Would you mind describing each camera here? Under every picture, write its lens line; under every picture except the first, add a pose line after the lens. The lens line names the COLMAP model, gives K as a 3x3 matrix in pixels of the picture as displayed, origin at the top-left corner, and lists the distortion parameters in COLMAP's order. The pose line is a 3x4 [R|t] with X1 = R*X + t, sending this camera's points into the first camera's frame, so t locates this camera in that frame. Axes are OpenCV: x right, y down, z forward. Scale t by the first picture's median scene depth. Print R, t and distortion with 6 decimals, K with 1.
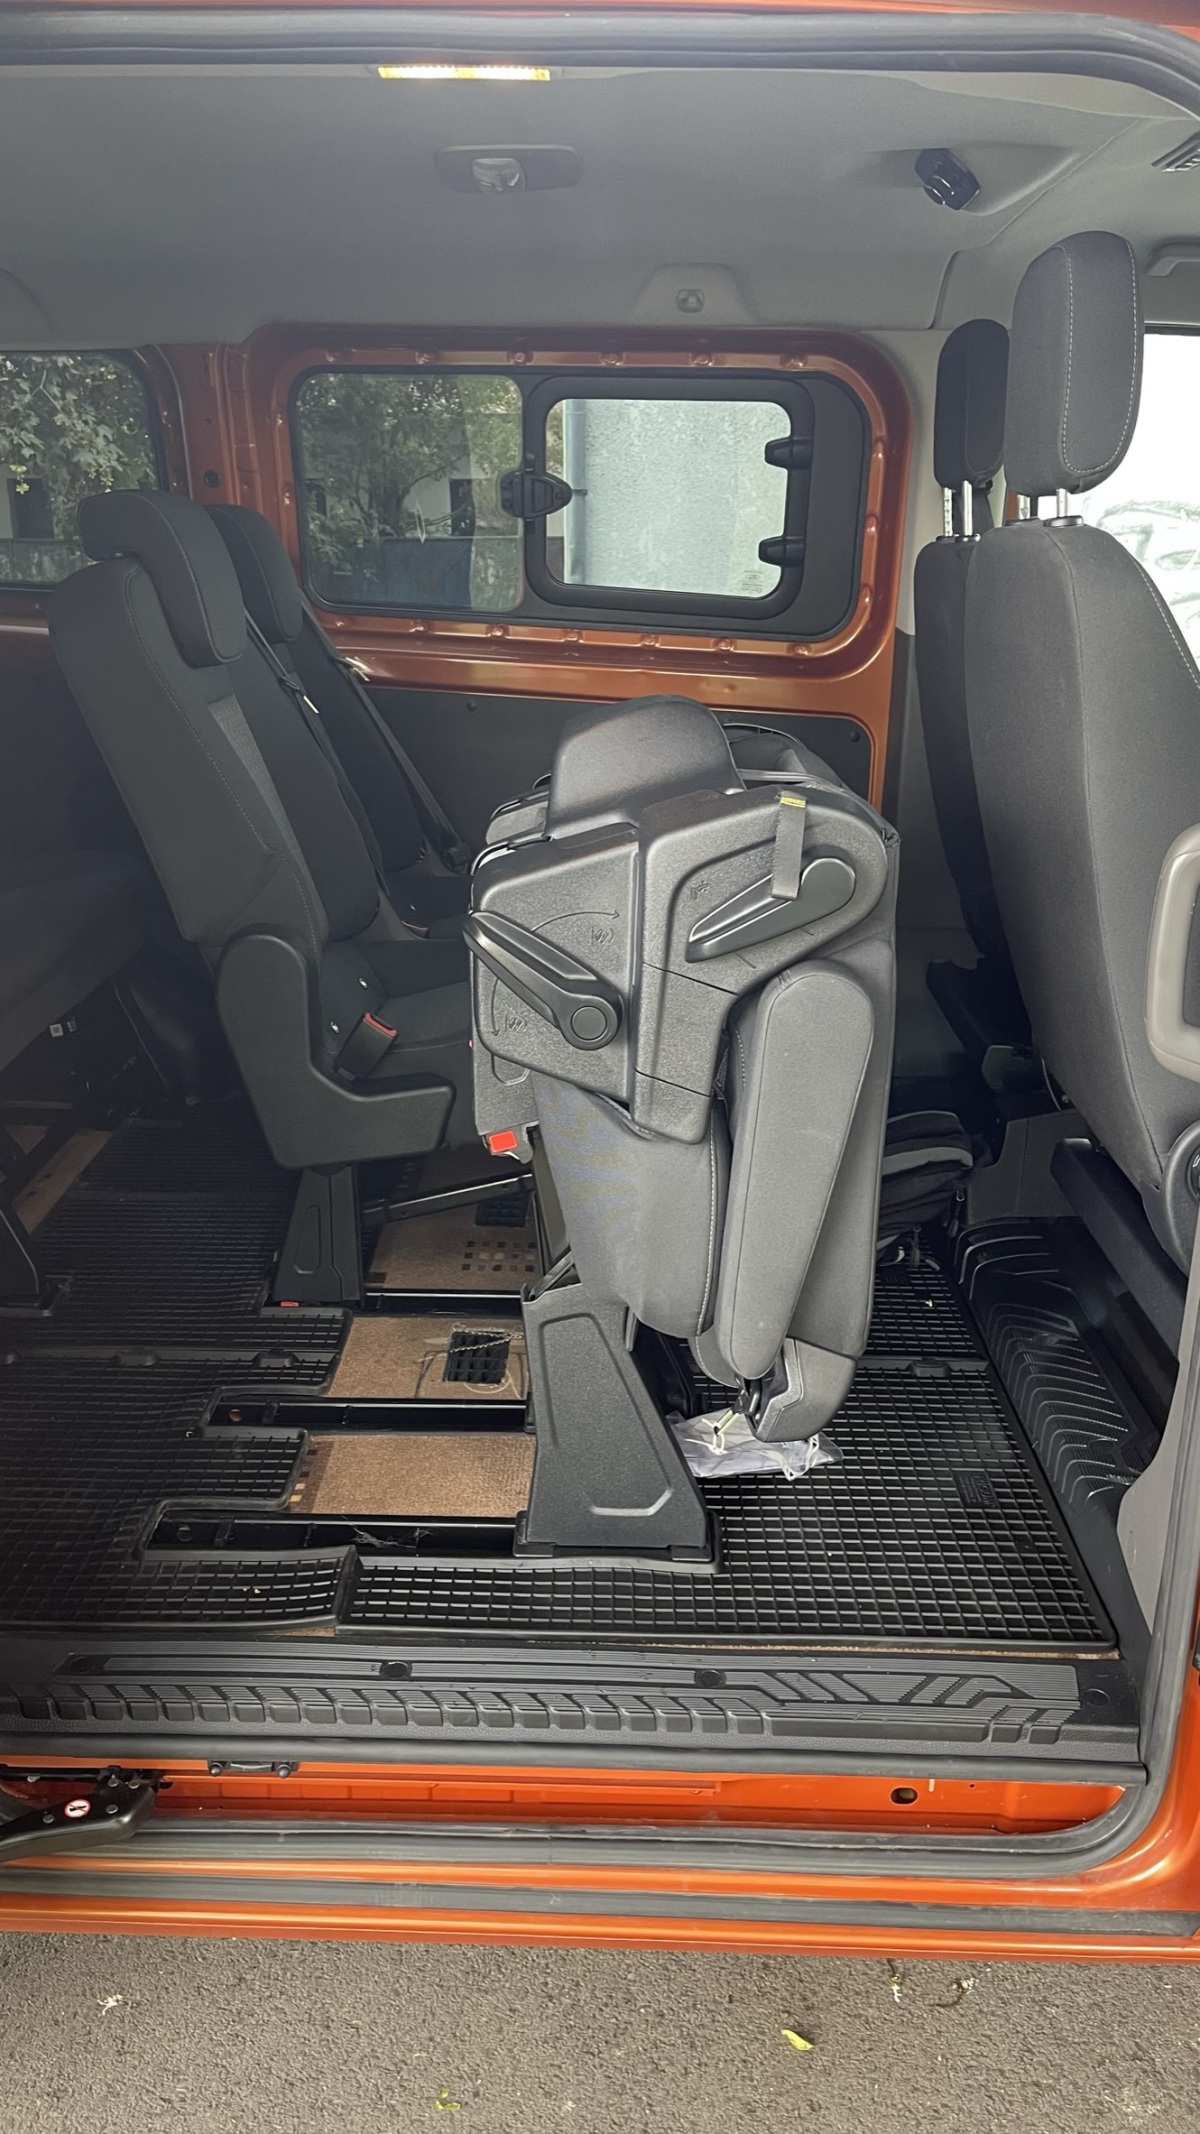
lens RADIAL K [[1610.6, 0, 596.4], [0, 1610.6, 1038.0], [0, 0, 1]] dist [0.008076, 0.001443]
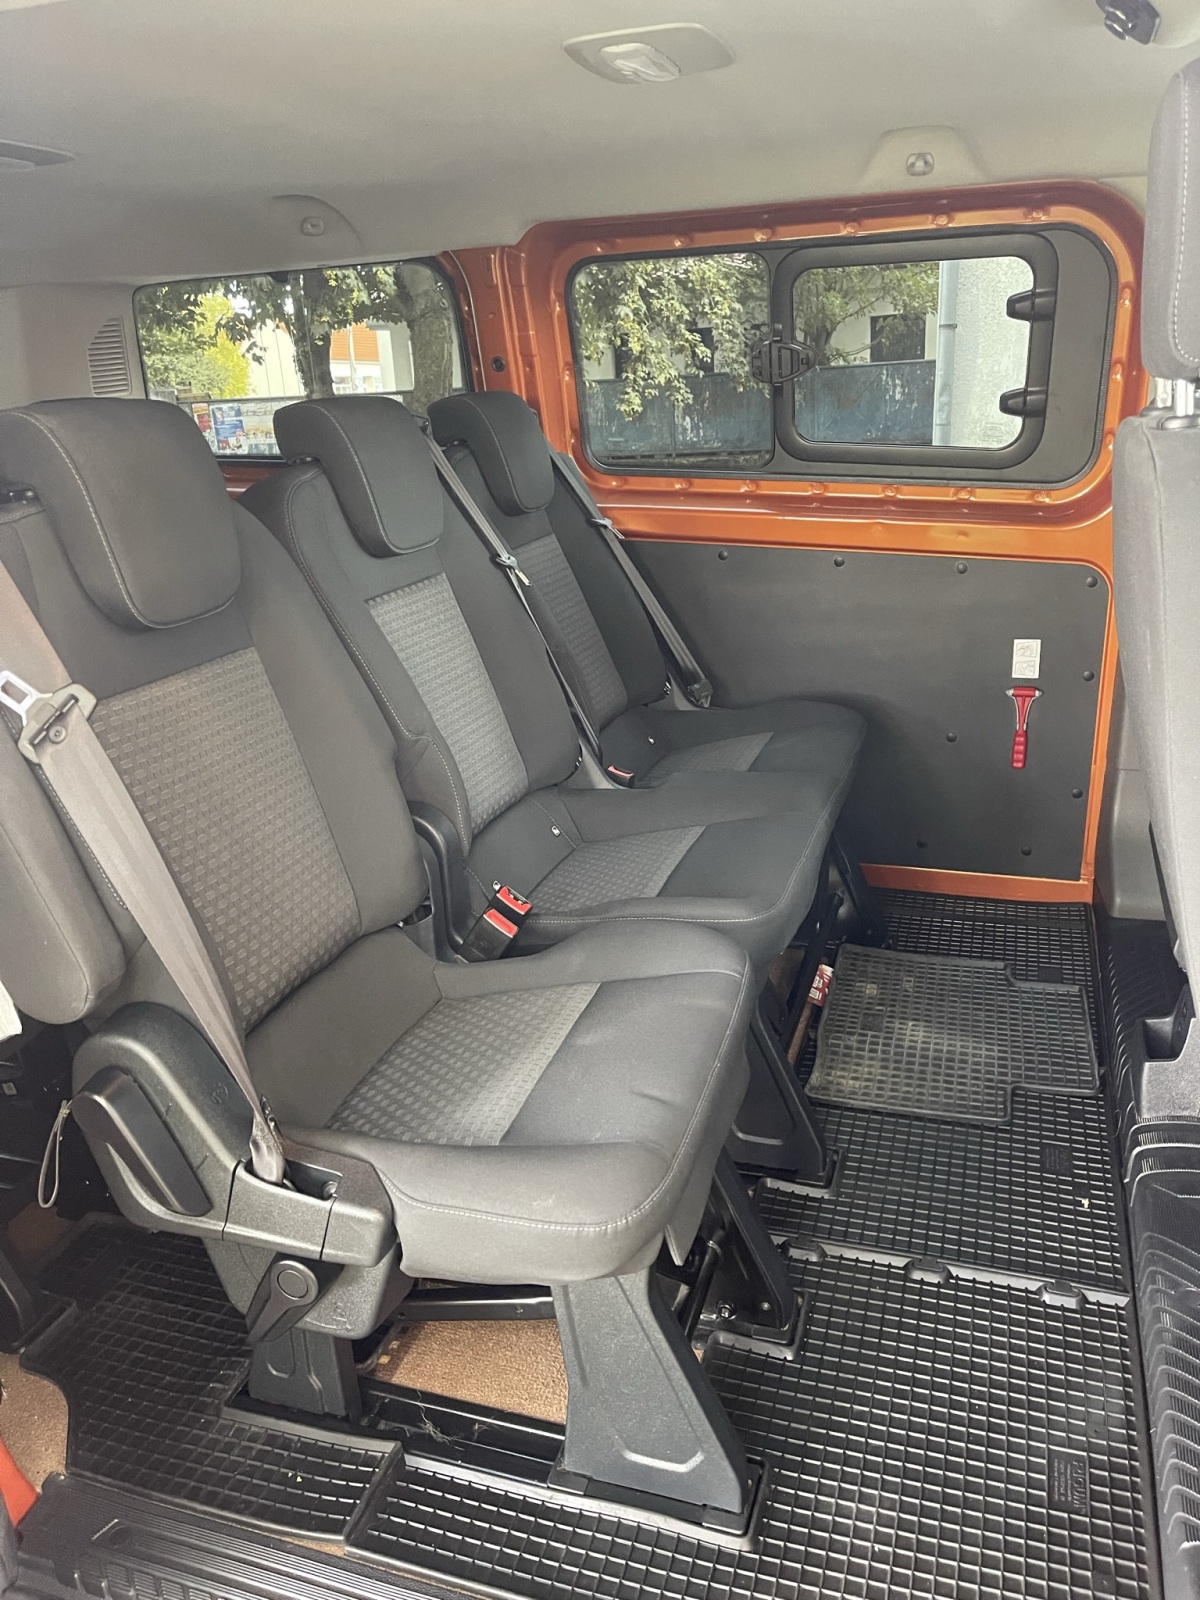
lens RADIAL K [[1217.4, 0, 600.0], [0, 1217.4, 800.0], [0, 0, 1]] dist [0.009940, 0.000056]
pose [[0.954527, 0.050256, -0.293859, 0.103601], [-0.038099, 0.998170, 0.046952, -0.078414], [0.295681, -0.033621, 0.954695, 0.175650]]
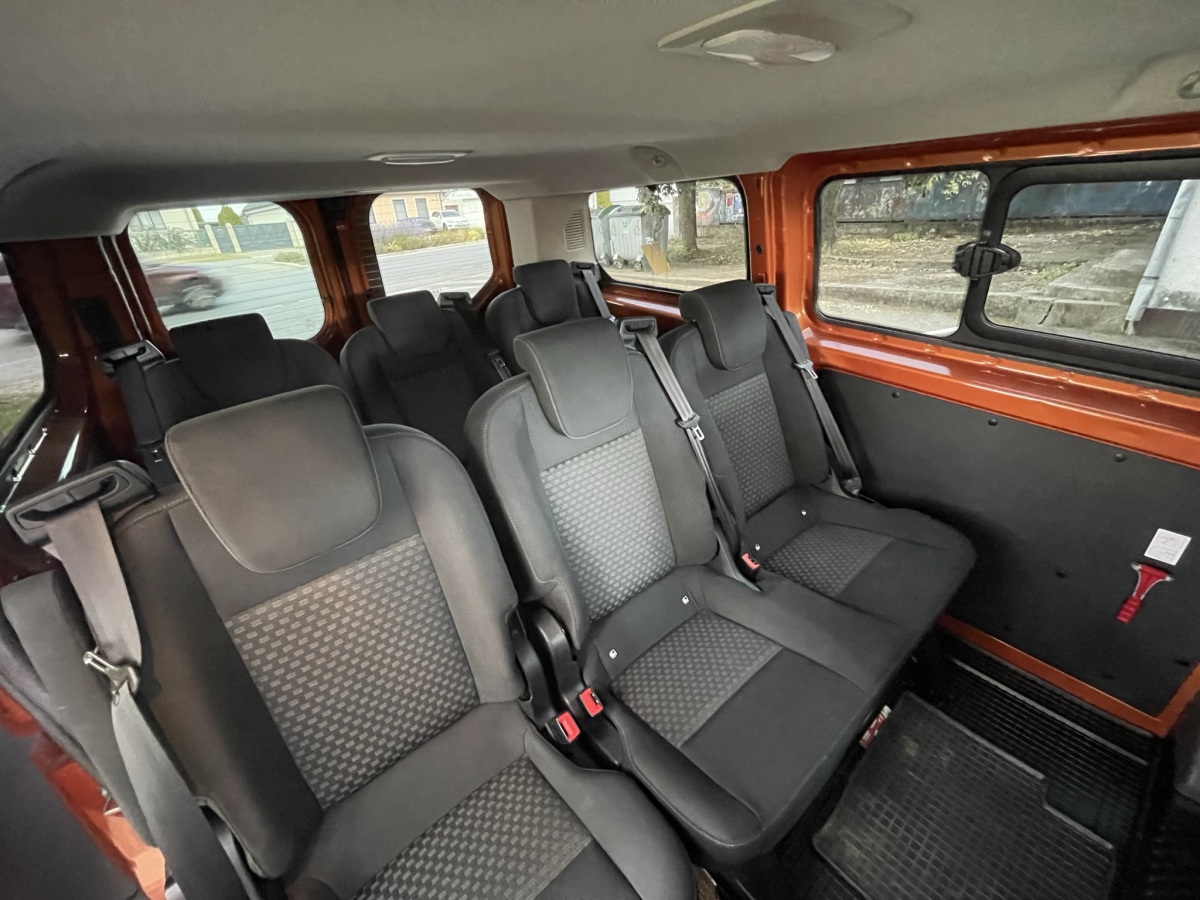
lens RADIAL K [[484.4, 0, 593.2], [0, 484.4, 447.3], [0, 0, 1]] dist [-0.003618, -0.000212]
pose [[0.648128, 0.302098, -0.699047, 0.081243], [-0.149265, 0.950539, 0.272389, -0.257792], [0.746760, -0.072199, 0.661163, 0.494669]]
